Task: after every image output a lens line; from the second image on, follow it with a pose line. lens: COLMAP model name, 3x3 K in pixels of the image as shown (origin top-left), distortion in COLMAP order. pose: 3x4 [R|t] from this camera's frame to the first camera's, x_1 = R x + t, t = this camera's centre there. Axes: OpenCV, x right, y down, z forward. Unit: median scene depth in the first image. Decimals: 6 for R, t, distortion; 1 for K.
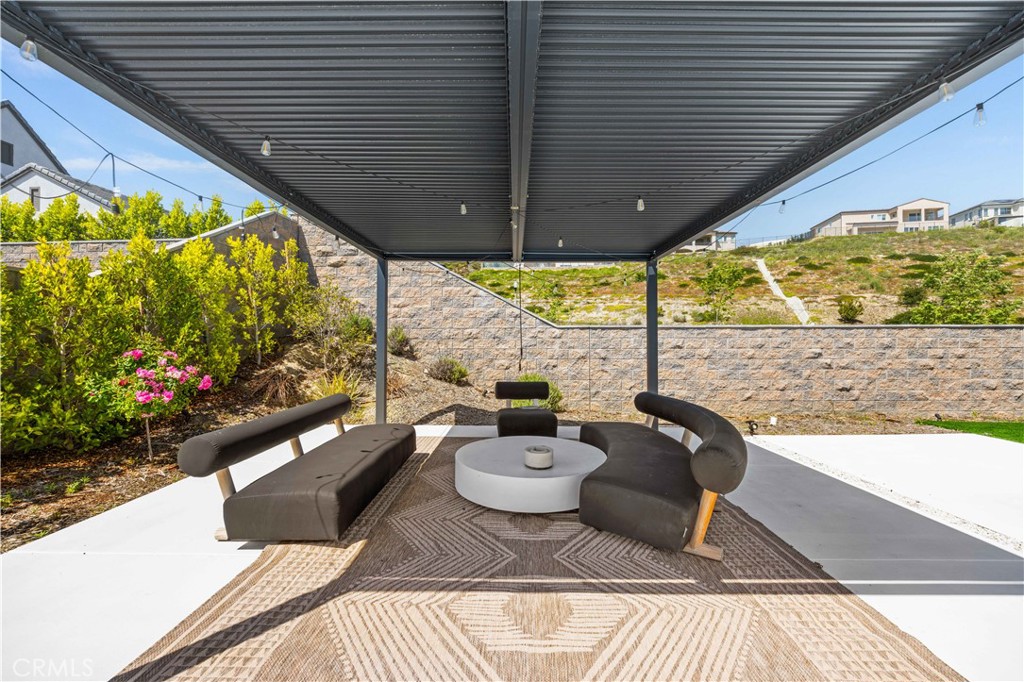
lens RADIAL K [[421.4, 0, 512.5], [0, 421.4, 341.8], [0, 0, 1]] dist [-0.000484, -0.000061]
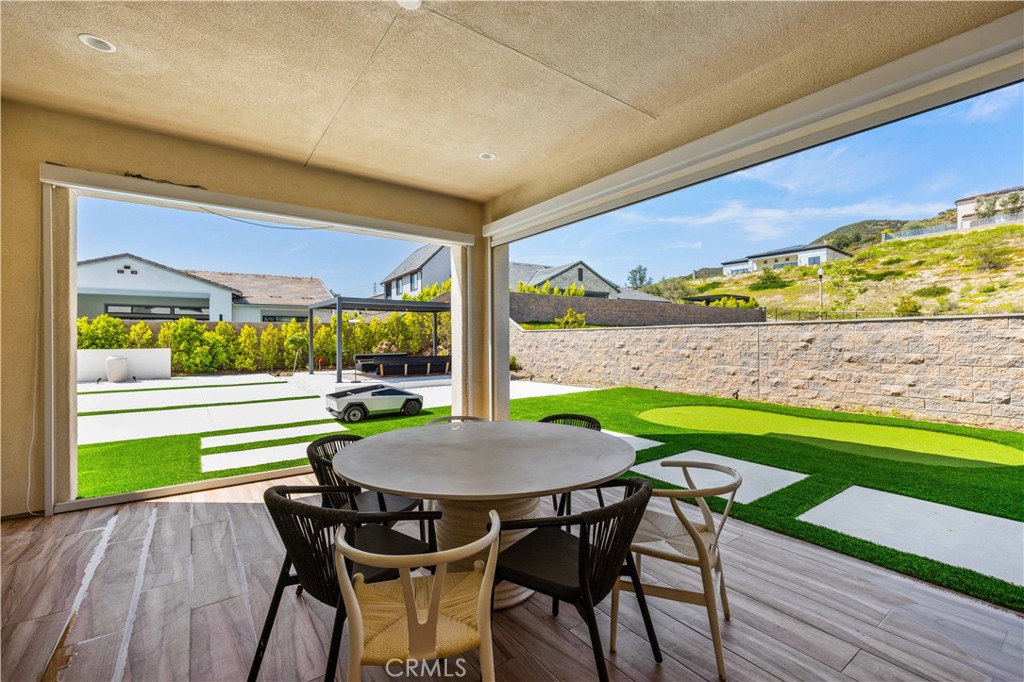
lens RADIAL K [[439.1, 0, 512.7], [0, 439.1, 339.4], [0, 0, 1]] dist [0.000400, 0.000027]
pose [[0.587871, -0.002245, -0.808952, 0.193710], [0.001782, 0.999997, -0.001480, 0.000889], [0.808953, -0.000571, 0.587873, -0.032349]]
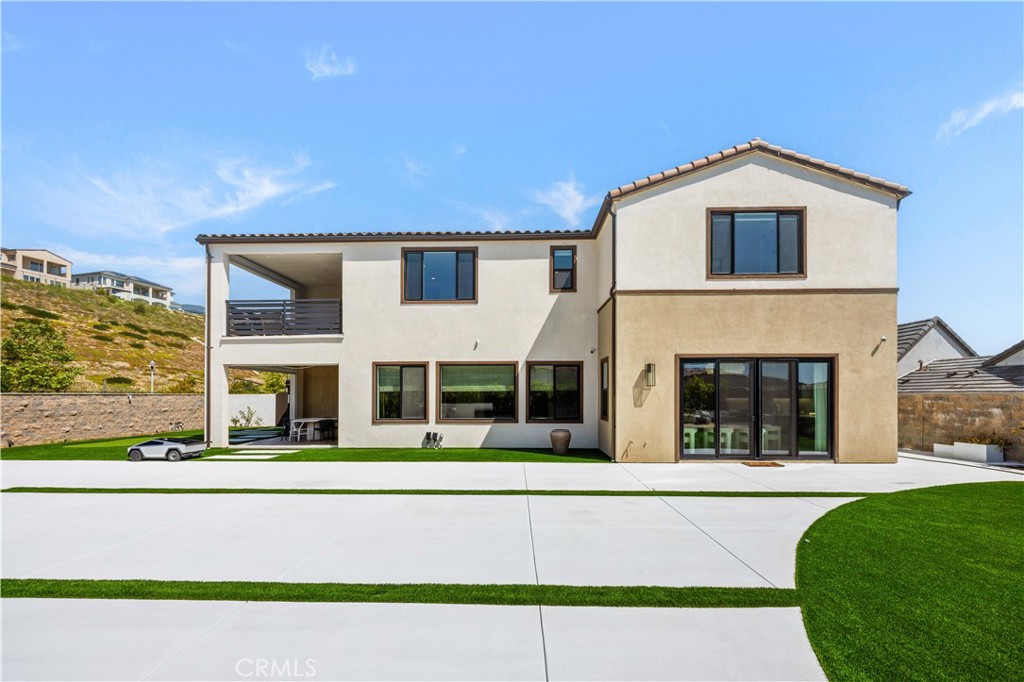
lens RADIAL K [[450.4, 0, 509.6], [0, 450.4, 394.7], [0, 0, 1]] dist [0.000673, 0.000111]
pose [[0.023104, 0.001602, 0.999732, -0.053541], [-0.001085, 0.999998, -0.001577, -0.003591], [-0.999732, -0.001048, 0.023106, -0.115515]]
